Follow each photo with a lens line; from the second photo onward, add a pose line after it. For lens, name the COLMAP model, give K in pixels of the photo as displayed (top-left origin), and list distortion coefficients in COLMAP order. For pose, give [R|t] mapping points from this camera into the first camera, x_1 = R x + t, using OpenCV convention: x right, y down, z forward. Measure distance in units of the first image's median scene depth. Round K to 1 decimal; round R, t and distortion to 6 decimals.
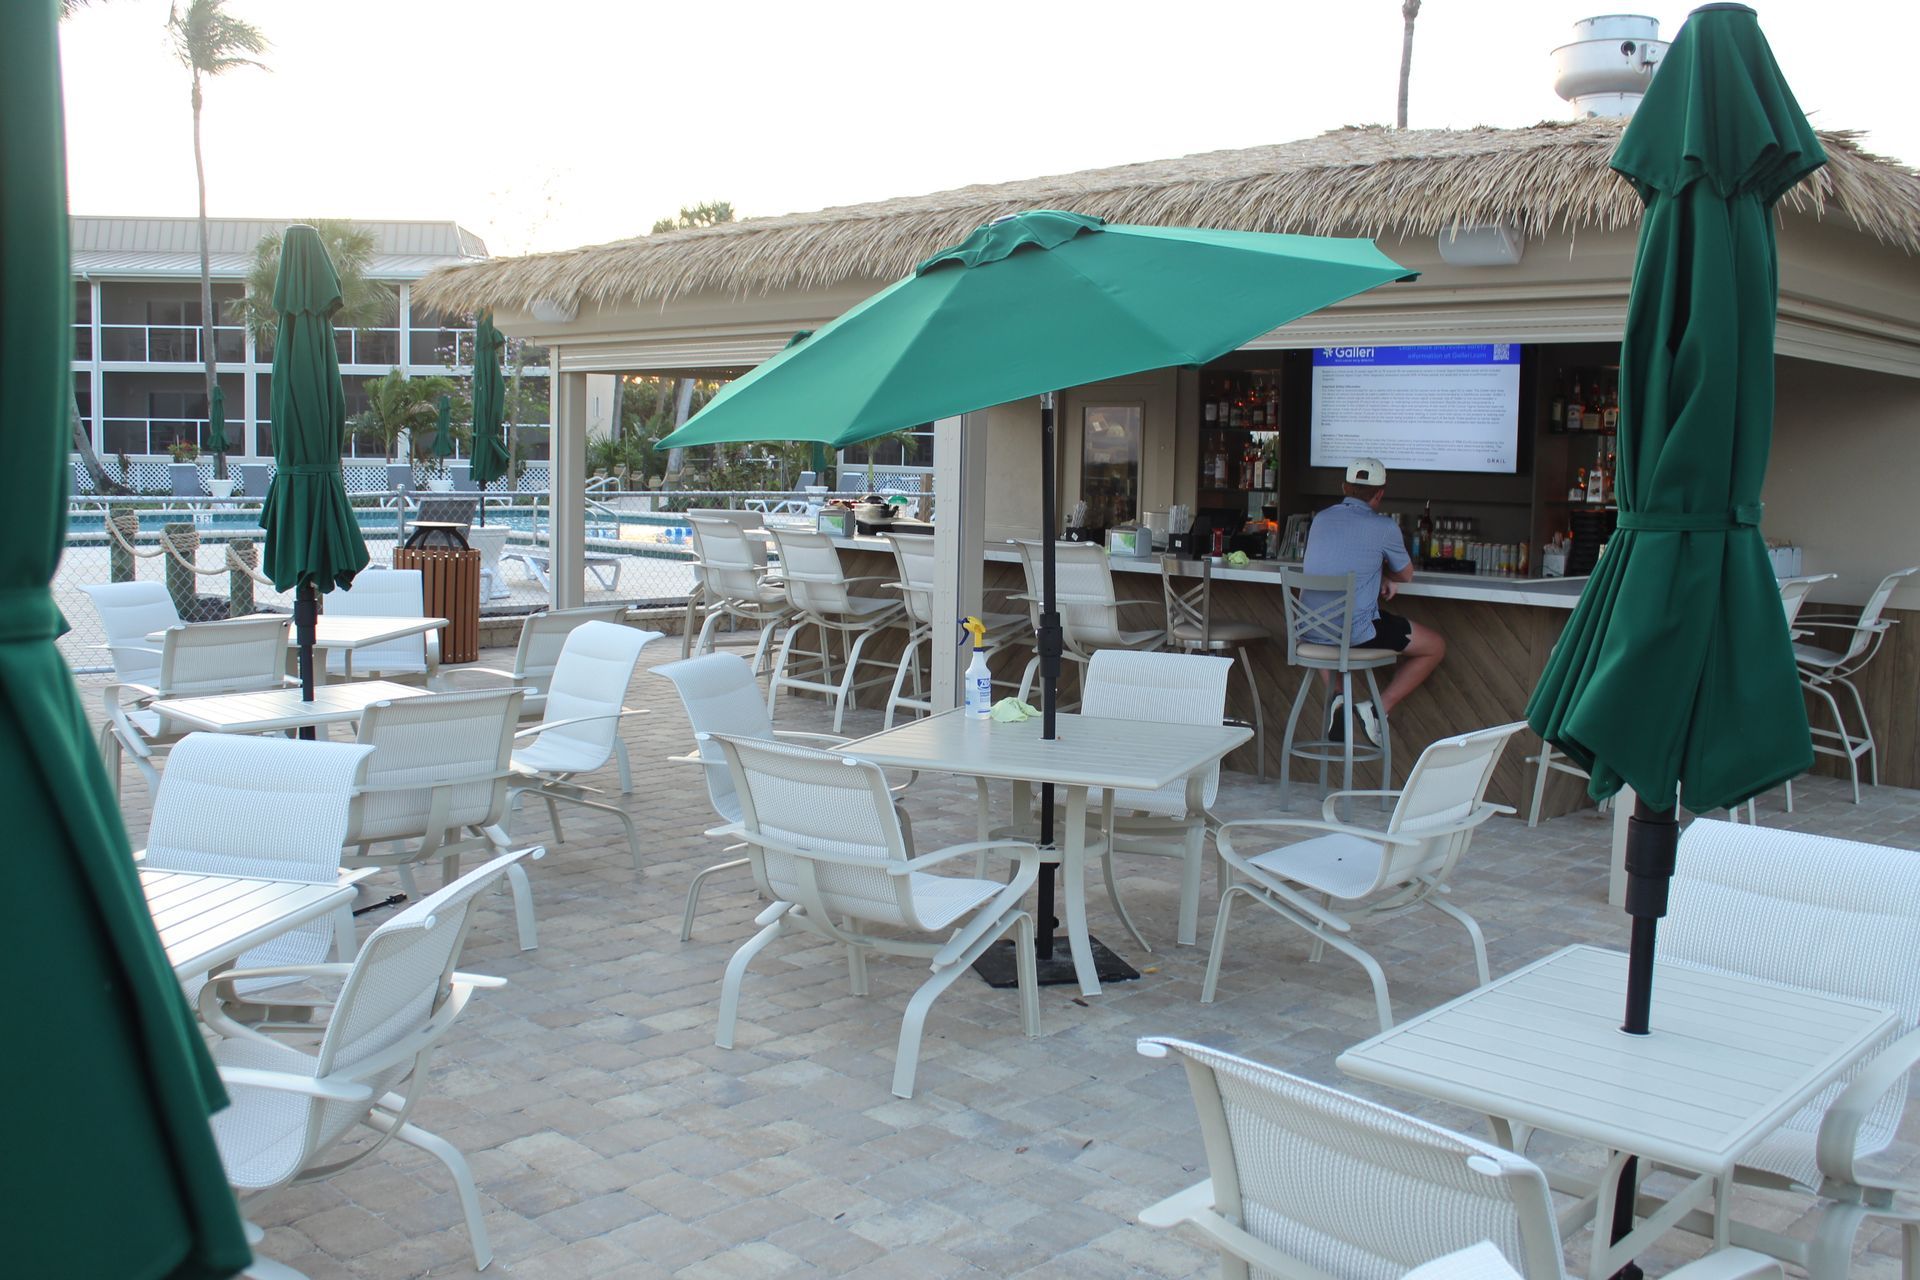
lens RADIAL K [[1715.5, 0, 966.2], [0, 1715.5, 637.0], [0, 0, 1]] dist [-0.093003, 0.010685]
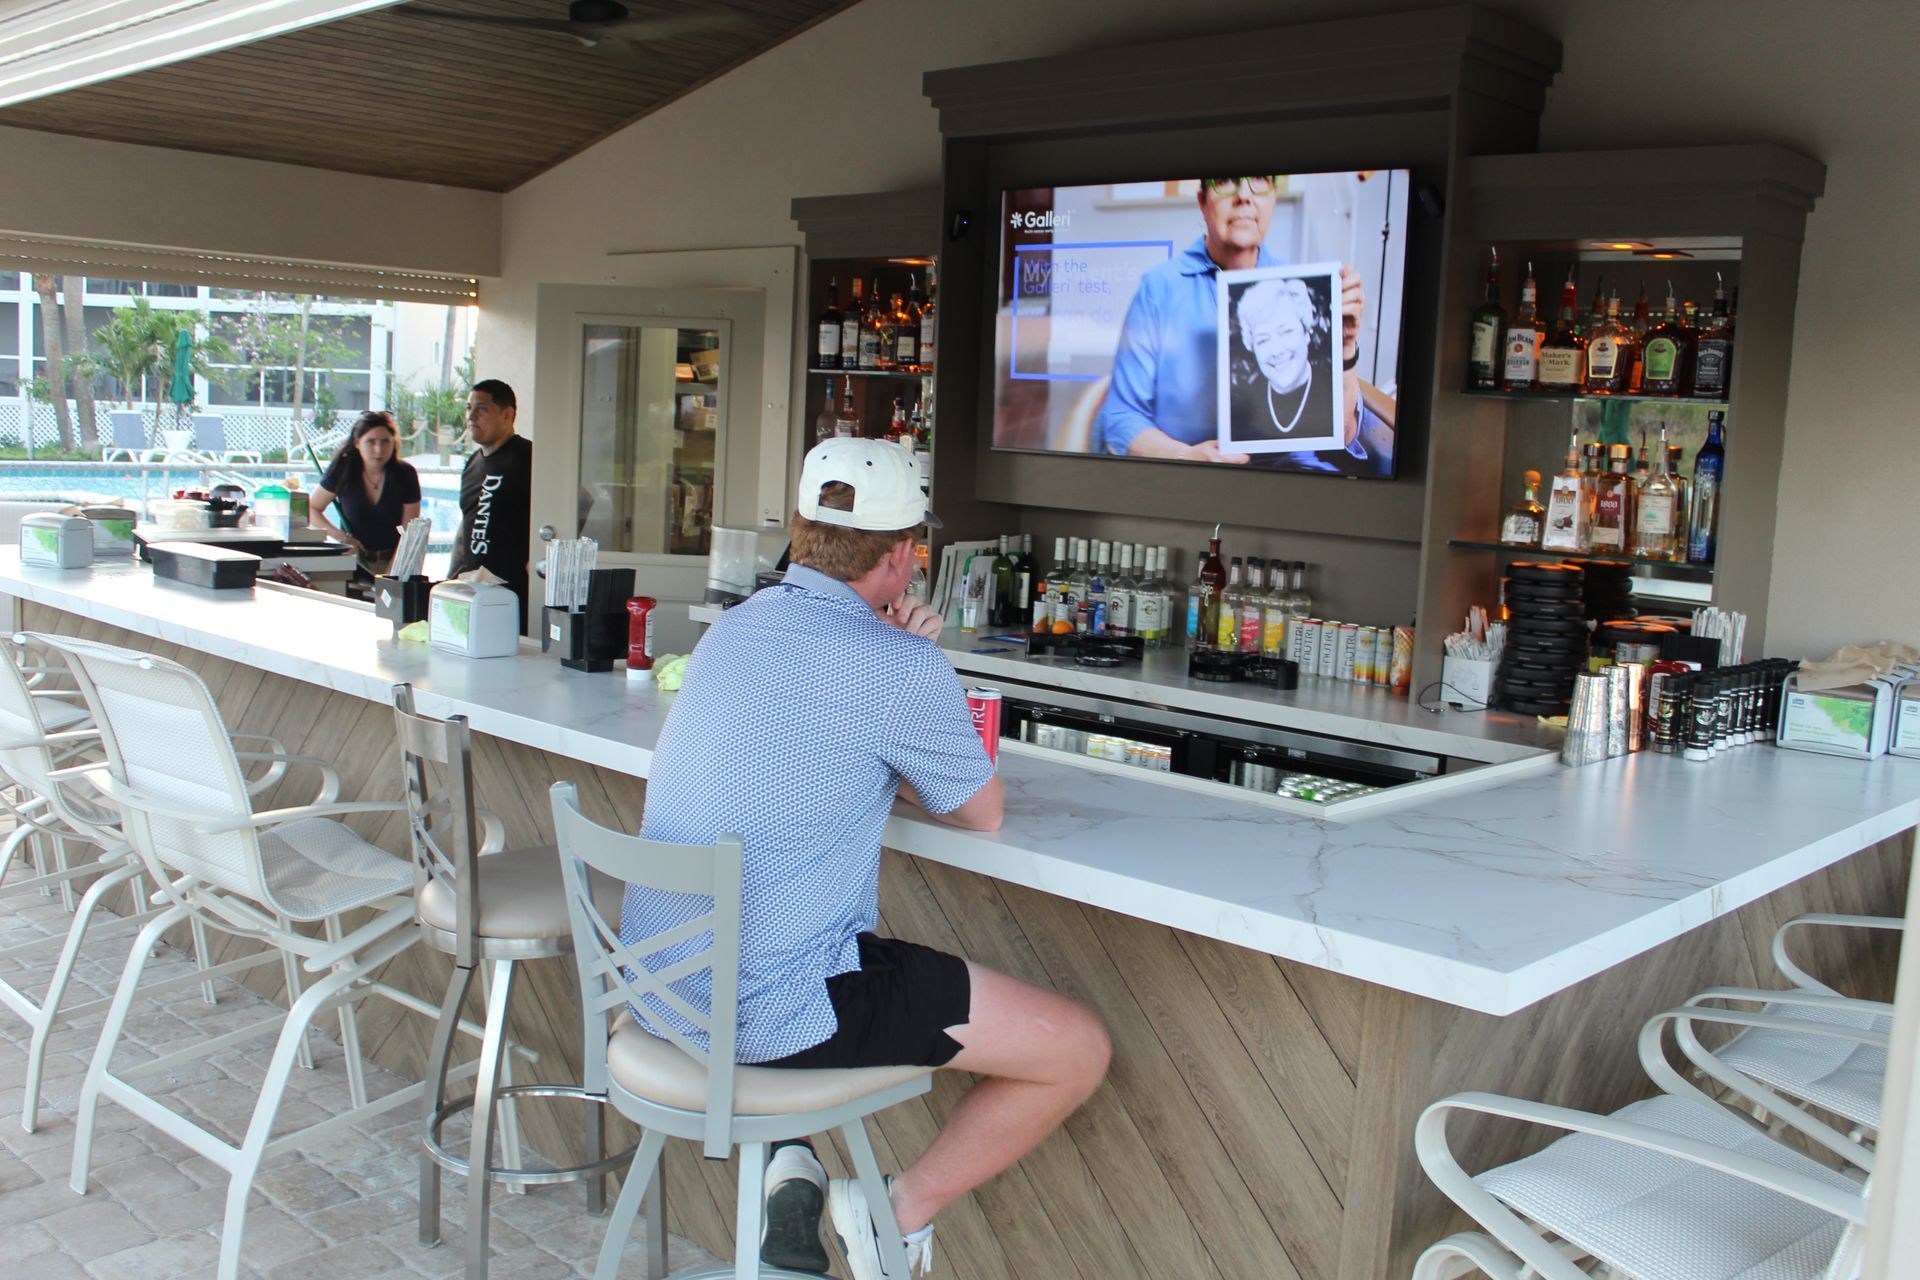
lens RADIAL K [[1715.5, 0, 952.2], [0, 1715.5, 636.1], [0, 0, 1]] dist [-0.093003, 0.010685]
pose [[0.999358, 0.023415, 0.027125, 0.196492], [-0.023969, 0.999507, 0.020297, -0.060503], [-0.026637, -0.020934, 0.999426, 0.549433]]
